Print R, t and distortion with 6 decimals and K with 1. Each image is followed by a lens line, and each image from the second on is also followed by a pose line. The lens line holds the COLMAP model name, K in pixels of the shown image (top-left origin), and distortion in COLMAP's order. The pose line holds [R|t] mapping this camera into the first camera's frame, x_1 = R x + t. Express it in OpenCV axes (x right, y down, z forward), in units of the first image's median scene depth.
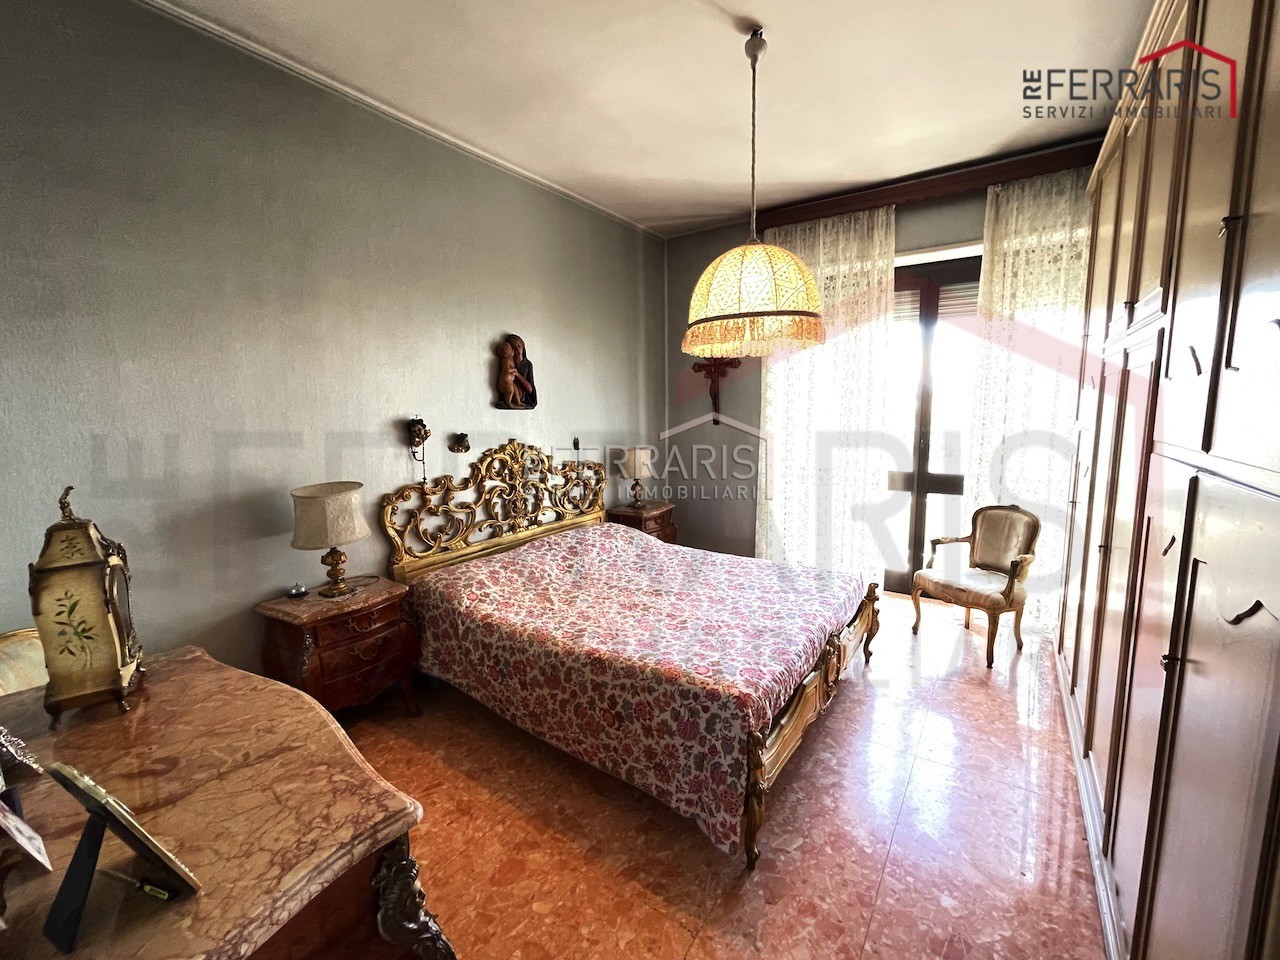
lens RADIAL K [[521.4, 0, 635.5], [0, 521.4, 479.5], [0, 0, 1]] dist [-0.004189, 0.000887]
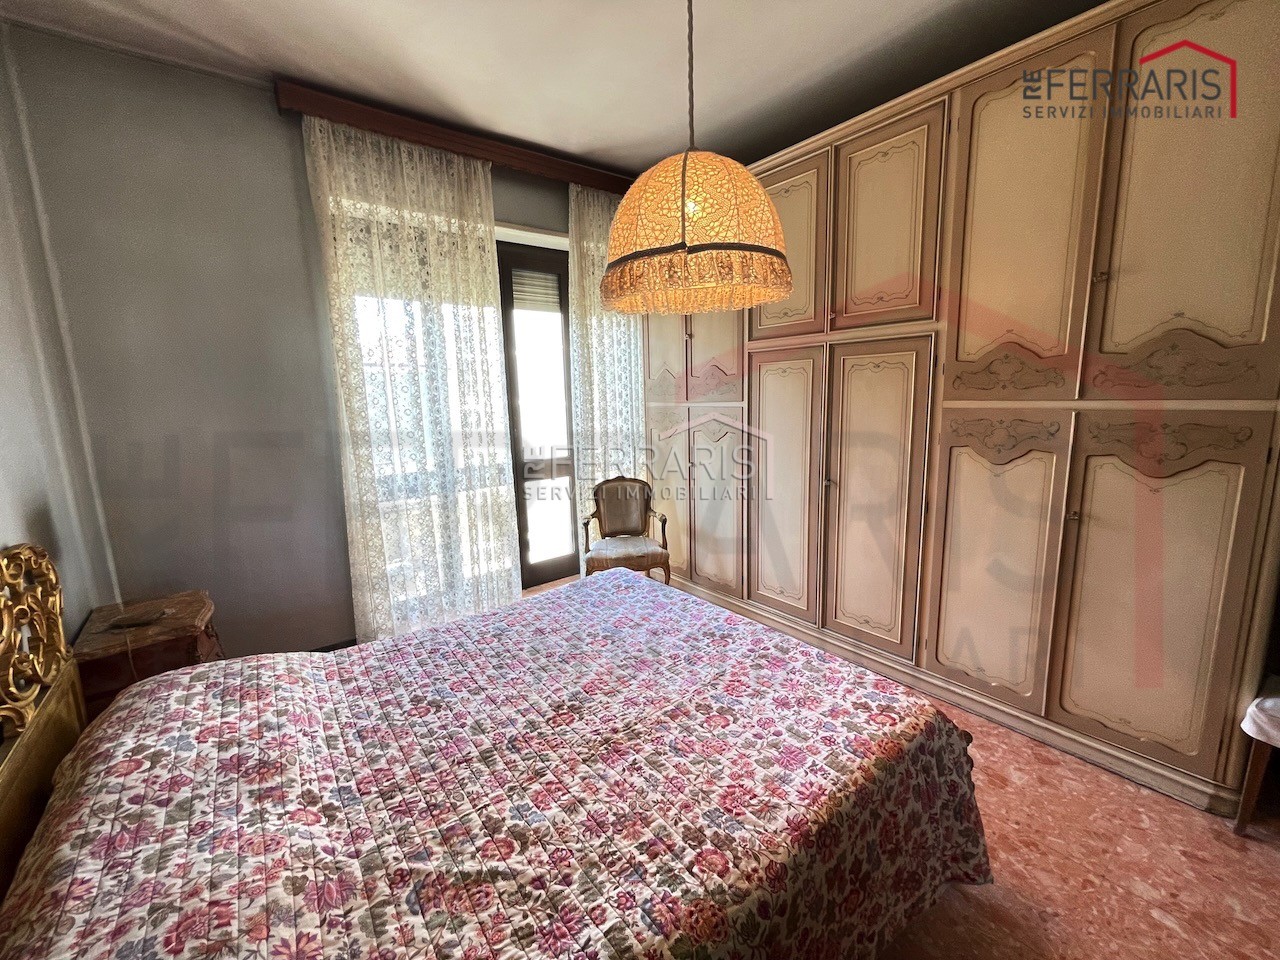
lens RADIAL K [[521.4, 0, 635.9], [0, 521.4, 476.5], [0, 0, 1]] dist [-0.004189, 0.000887]
pose [[0.304113, -0.152597, 0.940335, -0.384608], [0.155966, 0.981744, 0.108876, -0.075738], [-0.939782, 0.113550, 0.322361, 0.622864]]
